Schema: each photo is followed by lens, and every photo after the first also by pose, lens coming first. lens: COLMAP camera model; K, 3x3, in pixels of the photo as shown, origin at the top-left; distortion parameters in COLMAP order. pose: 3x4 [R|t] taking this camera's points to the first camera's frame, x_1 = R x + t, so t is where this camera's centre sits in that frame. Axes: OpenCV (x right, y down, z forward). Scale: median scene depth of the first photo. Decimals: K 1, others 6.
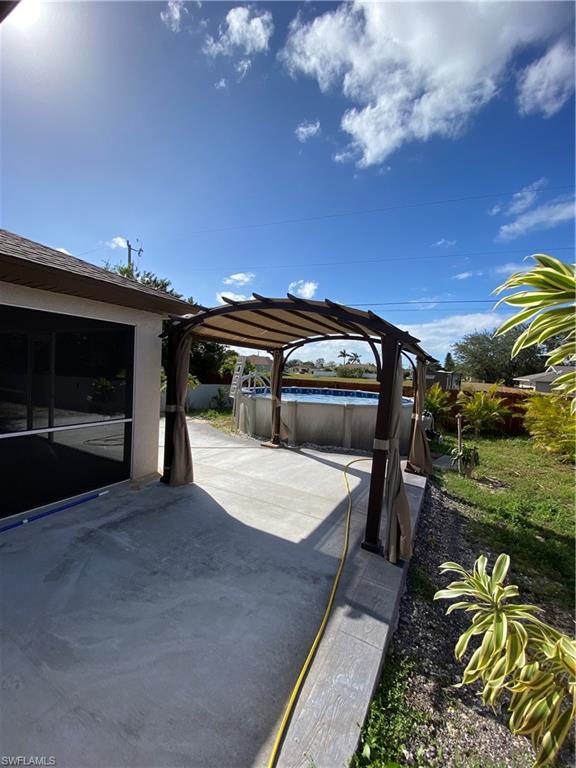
lens RADIAL K [[313.4, 0, 288.0], [0, 313.4, 384.0], [0, 0, 1]] dist [0.019125, -0.017606]
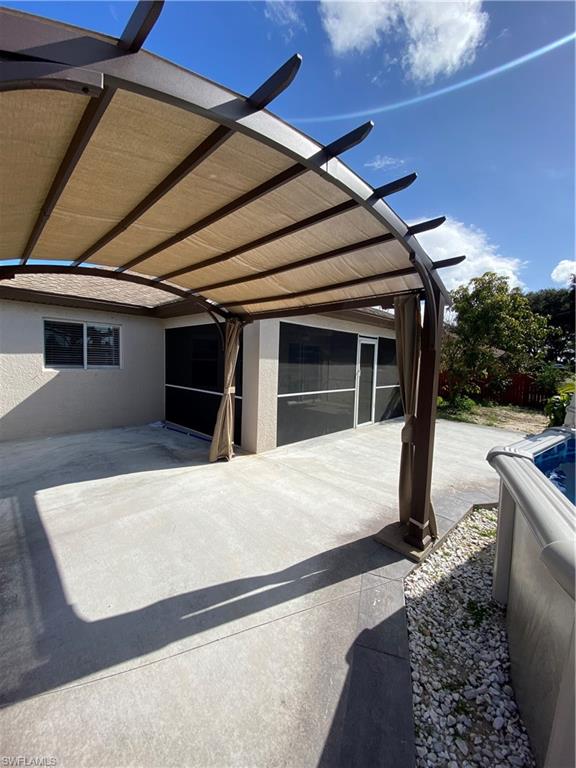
lens RADIAL K [[313.4, 0, 288.0], [0, 313.4, 384.0], [0, 0, 1]] dist [0.019125, -0.017606]
pose [[-0.303020, 0.014507, -0.952874, 0.677646], [-0.085581, 0.995430, 0.042370, -0.004819], [0.949134, 0.094387, -0.300393, 1.767831]]
